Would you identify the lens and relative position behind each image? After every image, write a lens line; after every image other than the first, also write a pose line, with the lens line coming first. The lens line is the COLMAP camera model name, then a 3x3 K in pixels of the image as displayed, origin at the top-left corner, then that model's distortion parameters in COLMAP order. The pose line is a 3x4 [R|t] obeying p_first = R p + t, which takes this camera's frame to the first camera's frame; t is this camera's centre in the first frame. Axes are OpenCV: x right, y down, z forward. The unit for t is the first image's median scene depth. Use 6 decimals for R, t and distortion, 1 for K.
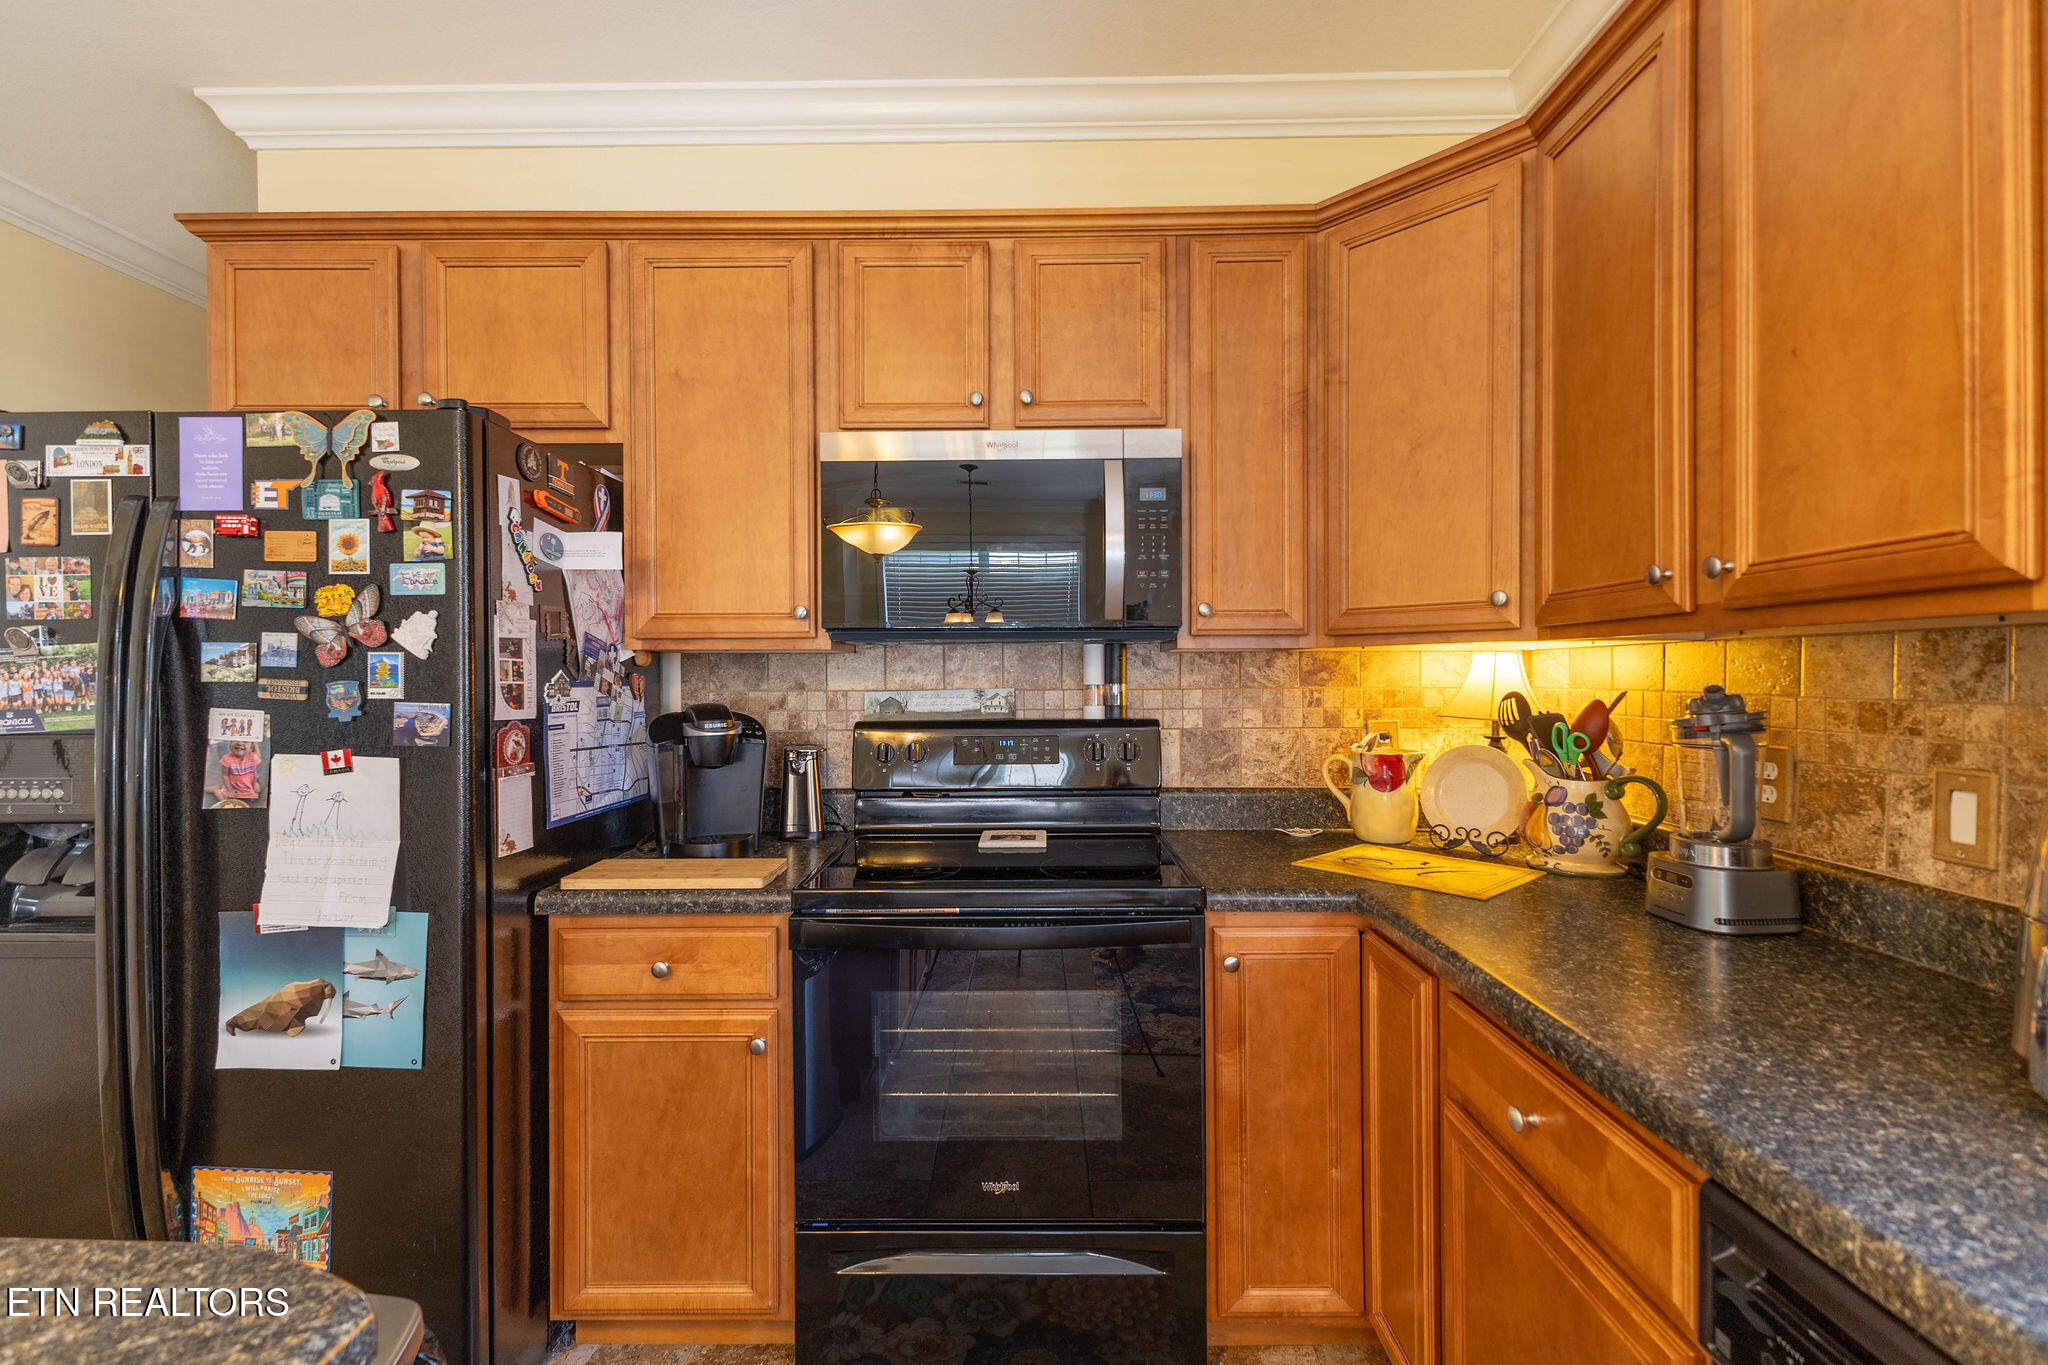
lens RADIAL K [[881.3, 0, 1033.3], [0, 881.3, 674.1], [0, 0, 1]] dist [0.015069, -0.000741]
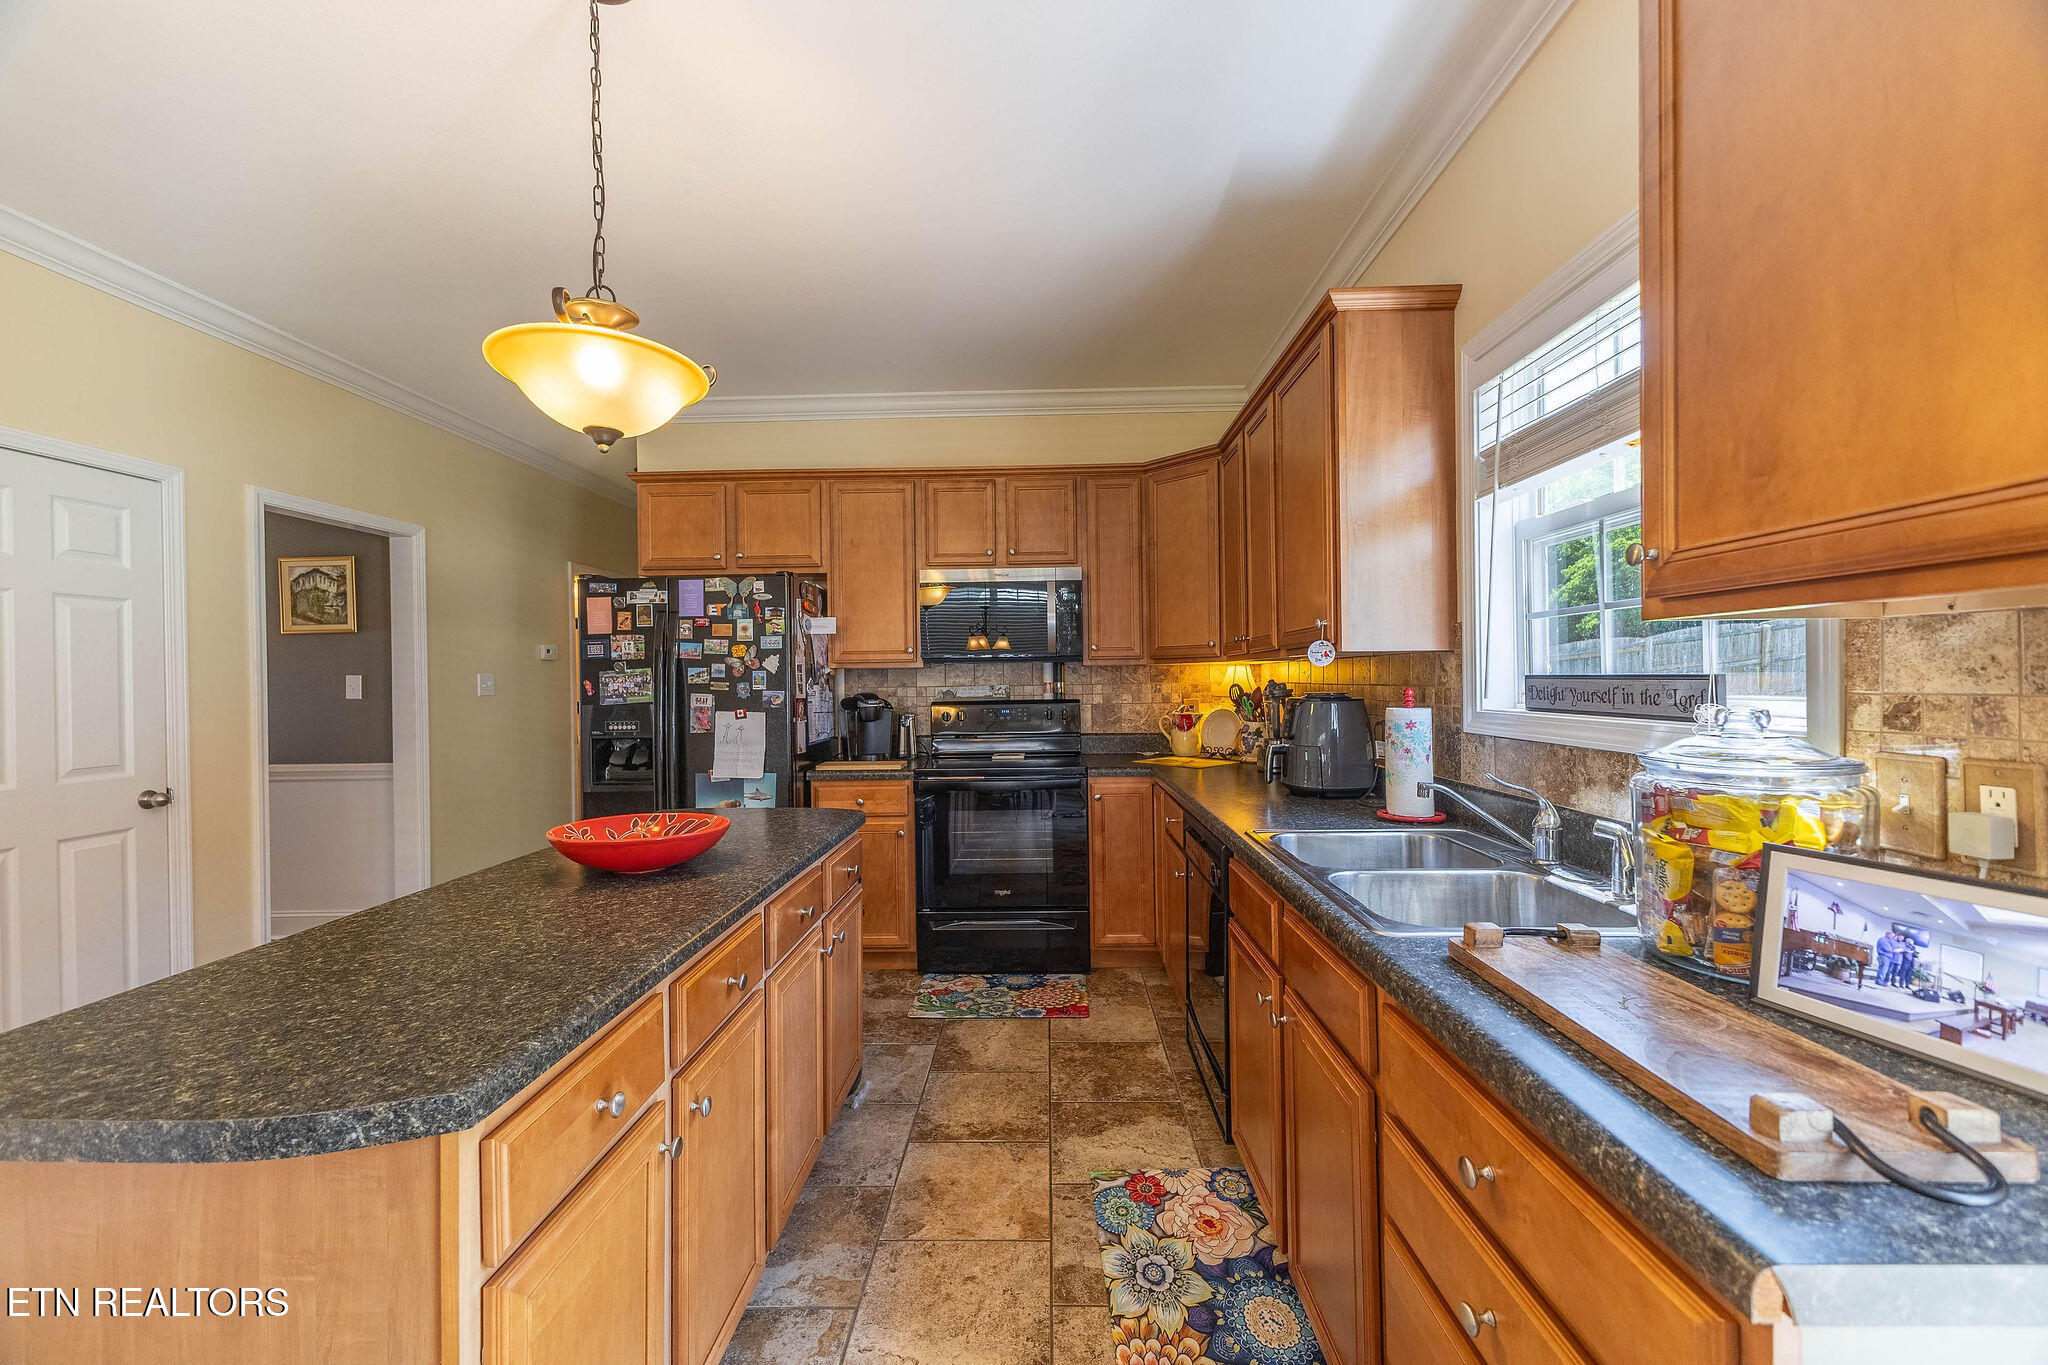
lens RADIAL K [[807.6, 0, 1023.9], [0, 807.6, 676.7], [0, 0, 1]] dist [0.006465, -0.000086]
pose [[0.999737, -0.008813, -0.021169, 0.067015], [0.008725, 0.999953, -0.004244, 0.006804], [0.021206, 0.004058, 0.999767, -1.106377]]
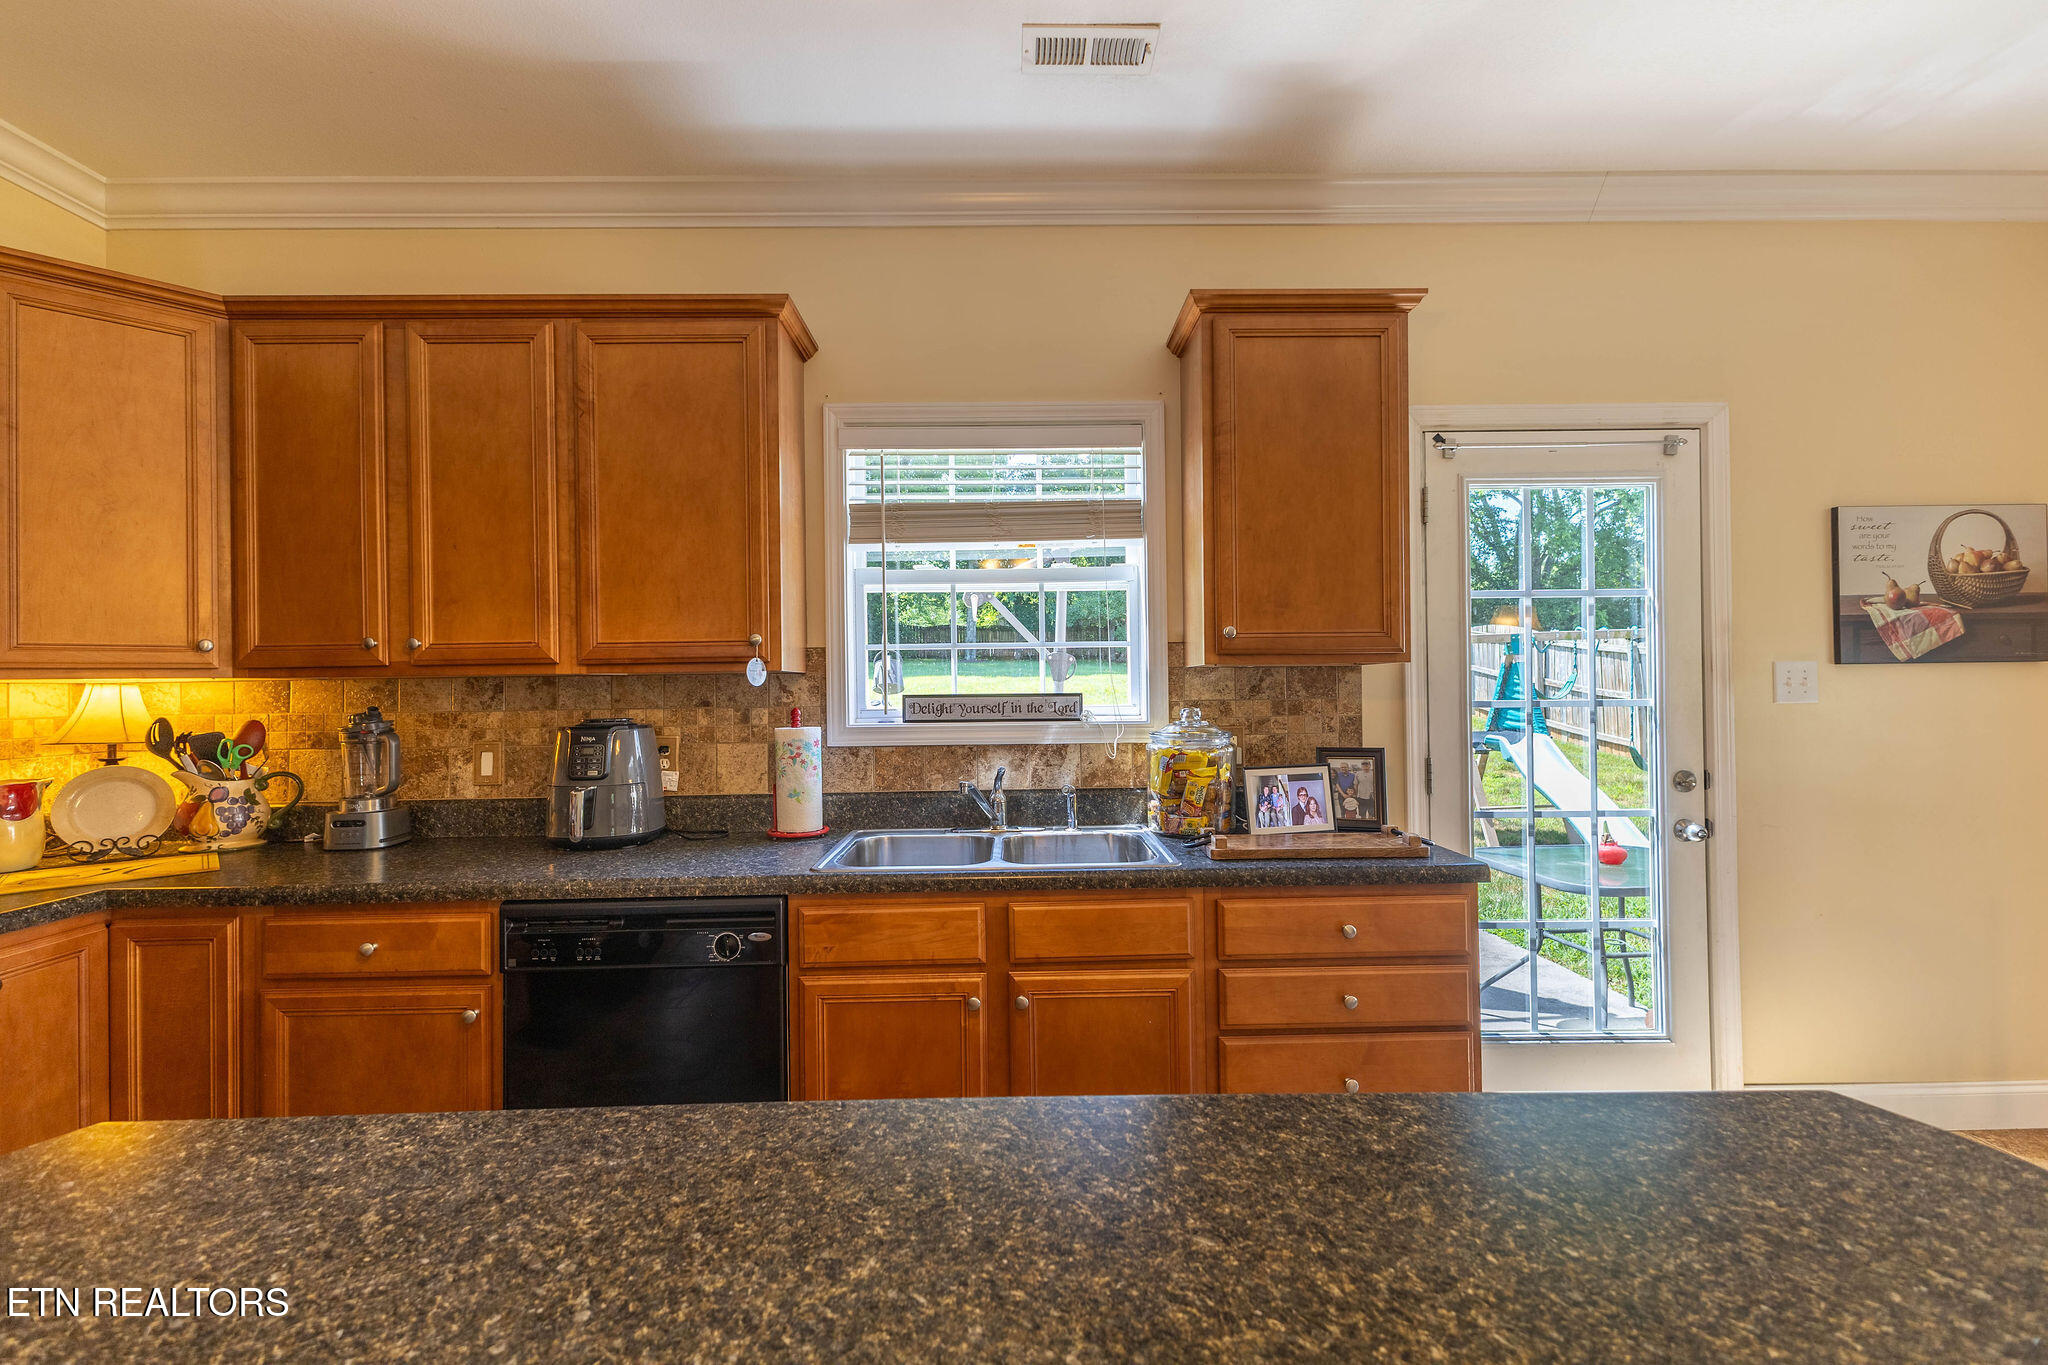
lens RADIAL K [[881.3, 0, 1015.9], [0, 881.3, 679.7], [0, 0, 1]] dist [0.015069, -0.000741]
pose [[-0.016405, 0.007365, 0.999838, -0.784229], [0.015231, 0.999859, -0.007116, -0.006525], [-0.999749, 0.015112, -0.016515, -0.175993]]
